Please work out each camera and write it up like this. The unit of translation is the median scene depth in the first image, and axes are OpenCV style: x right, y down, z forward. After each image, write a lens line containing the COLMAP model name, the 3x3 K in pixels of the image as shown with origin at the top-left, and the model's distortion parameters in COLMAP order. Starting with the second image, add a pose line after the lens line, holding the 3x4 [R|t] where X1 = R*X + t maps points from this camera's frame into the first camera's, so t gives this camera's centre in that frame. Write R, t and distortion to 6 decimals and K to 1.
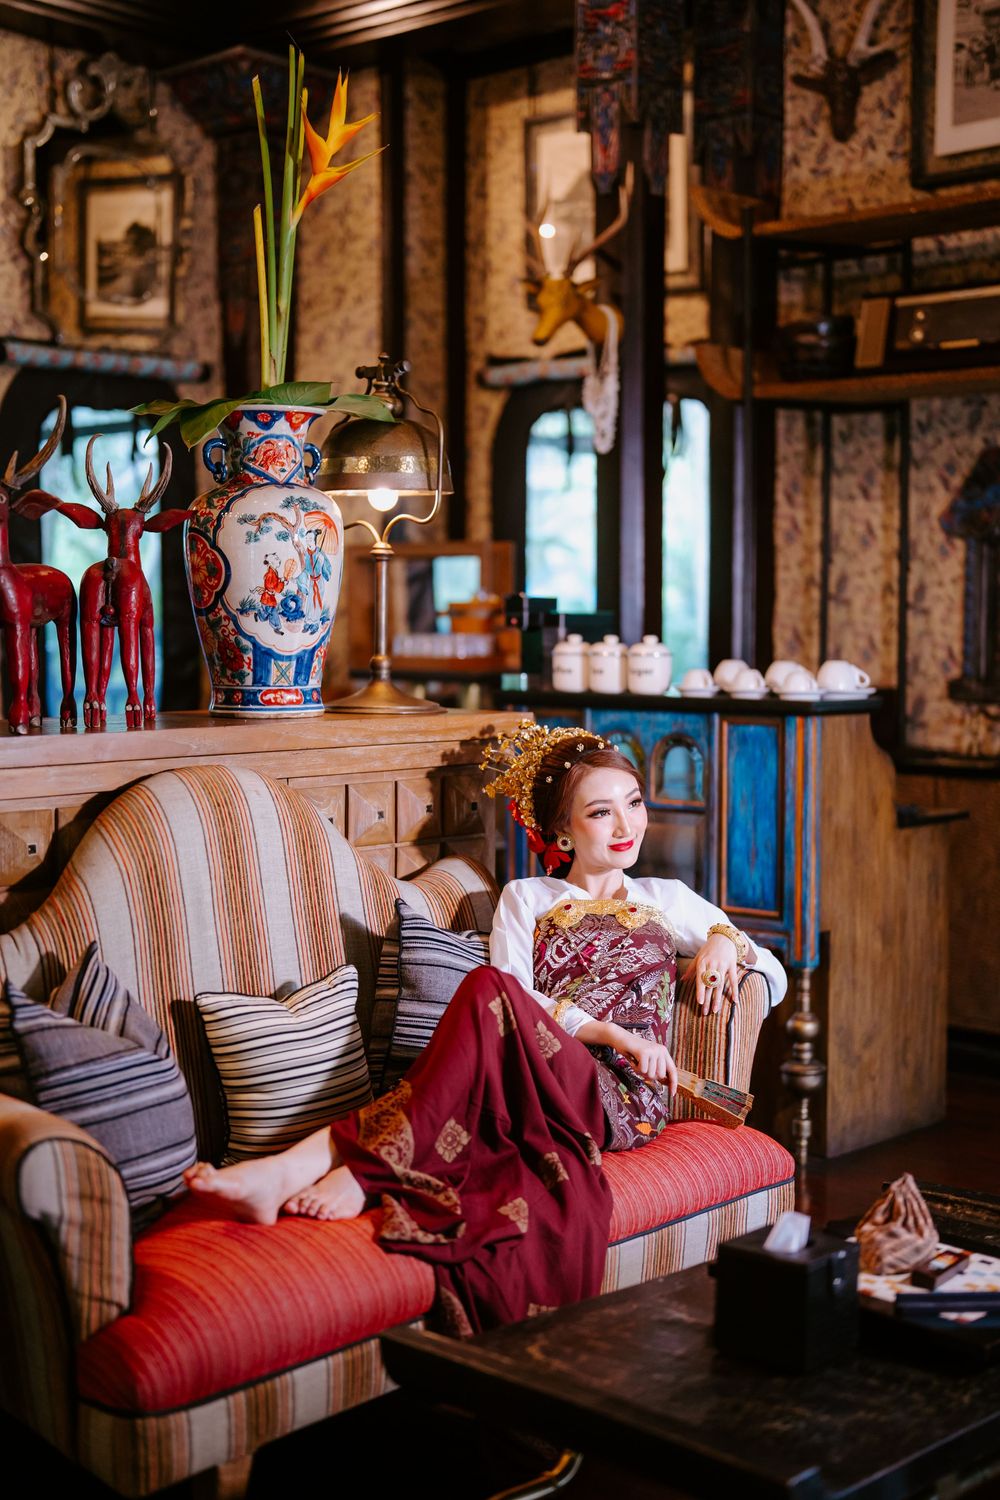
lens RADIAL K [[2065.7, 0, 500.0], [0, 2065.7, 750.0], [0, 0, 1]] dist [-0.090055, 0.030002]
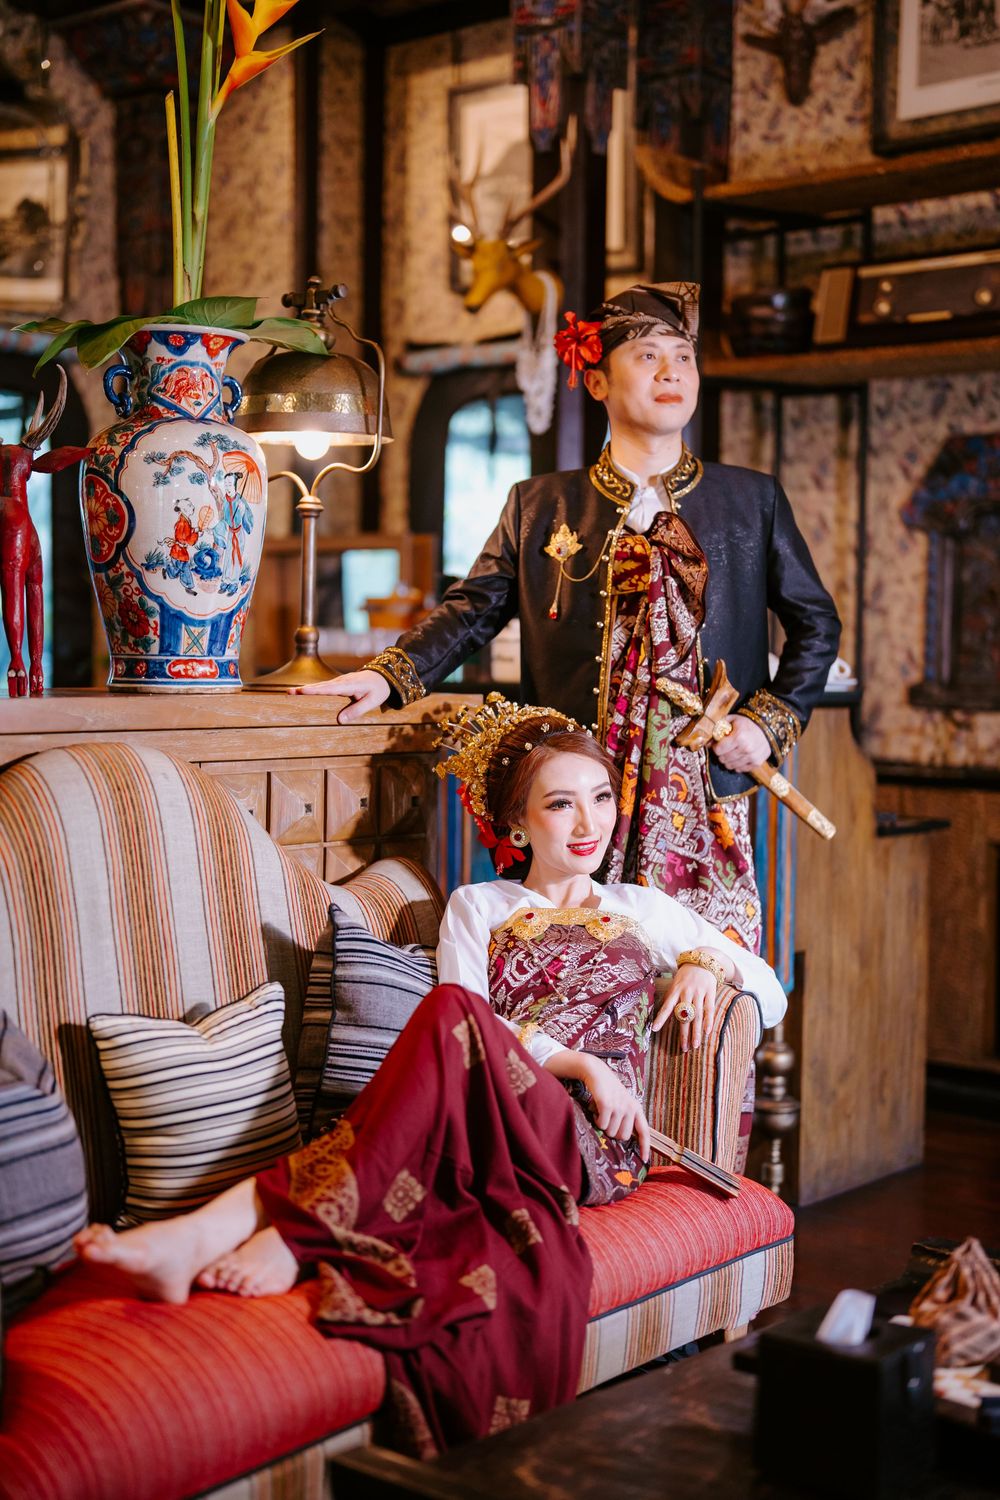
lens RADIAL K [[2035.7, 0, 500.0], [0, 2035.7, 750.0], [0, 0, 1]] dist [-0.091959, 0.433222]
pose [[0.998377, 0.009640, 0.056122, -0.026219], [-0.008577, 0.999780, -0.019146, 0.023020], [-0.056294, 0.018633, 0.998240, 0.156466]]
